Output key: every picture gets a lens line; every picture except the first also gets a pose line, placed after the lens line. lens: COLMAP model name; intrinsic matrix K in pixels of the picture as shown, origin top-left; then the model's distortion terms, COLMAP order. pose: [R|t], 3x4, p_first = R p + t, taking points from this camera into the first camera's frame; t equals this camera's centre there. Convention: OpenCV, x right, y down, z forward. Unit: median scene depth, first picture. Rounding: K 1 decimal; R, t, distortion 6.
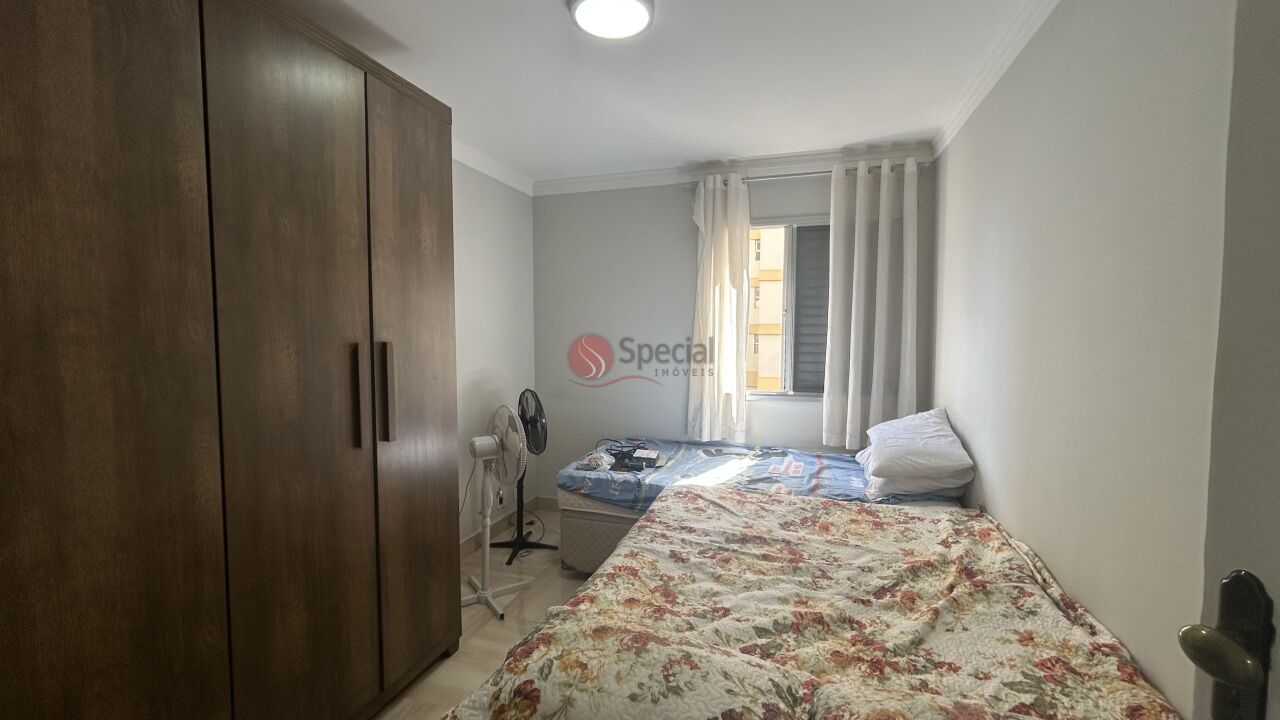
lens RADIAL K [[521.1, 0, 640.9], [0, 521.1, 359.5], [0, 0, 1]] dist [-0.001795, 0.002237]
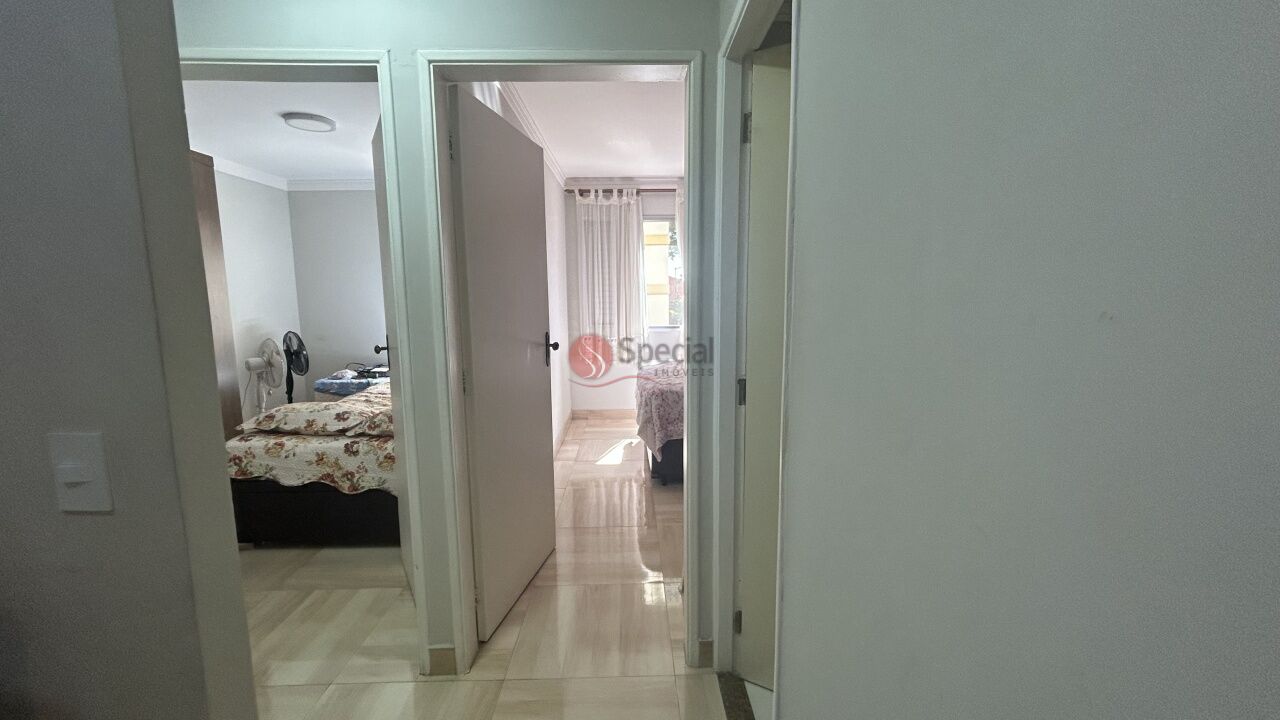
lens RADIAL K [[521.1, 0, 639.0], [0, 521.1, 362.4], [0, 0, 1]] dist [-0.001795, 0.002237]
pose [[0.947965, -0.052153, 0.314072, 0.377873], [0.028334, 0.996397, 0.079937, 0.082499], [-0.317110, -0.066879, 0.946028, -1.073933]]
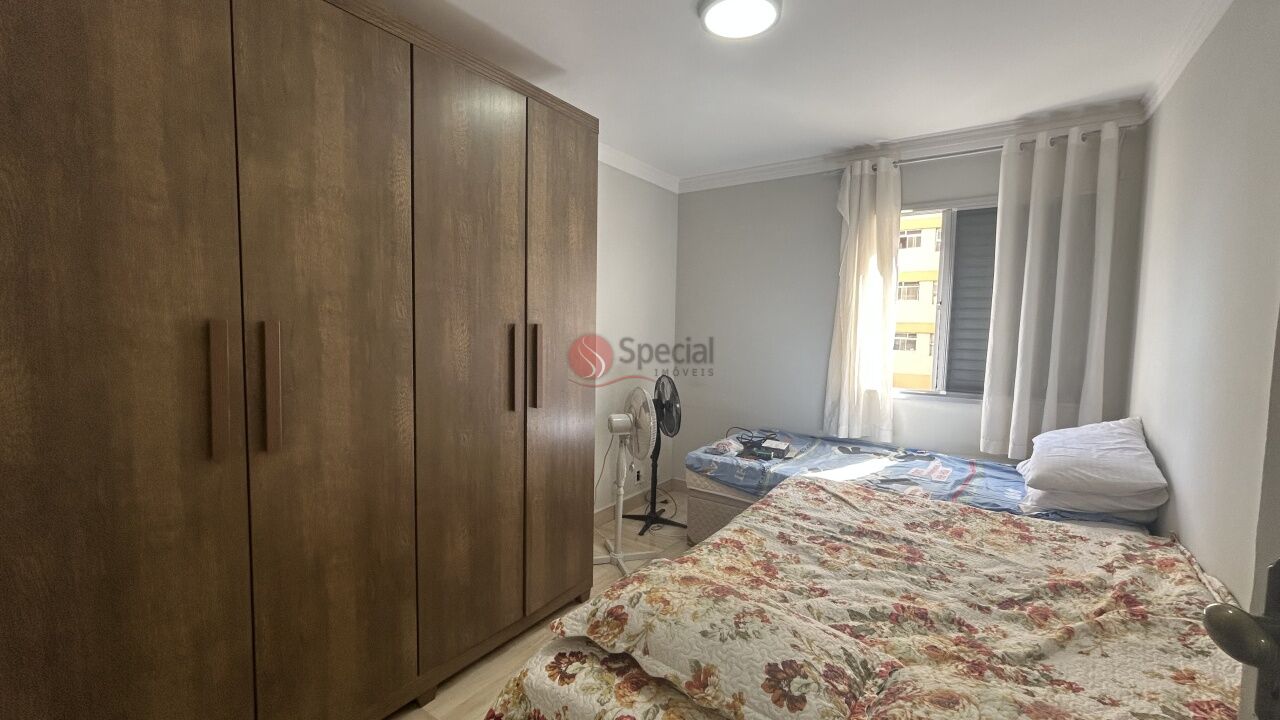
lens RADIAL K [[521.1, 0, 640.1], [0, 521.1, 358.9], [0, 0, 1]] dist [-0.001795, 0.002237]
pose [[0.955229, 0.036175, -0.293649, 0.072718], [-0.034334, 0.999345, 0.011424, 0.020279], [0.293870, -0.000830, 0.955845, -0.053495]]
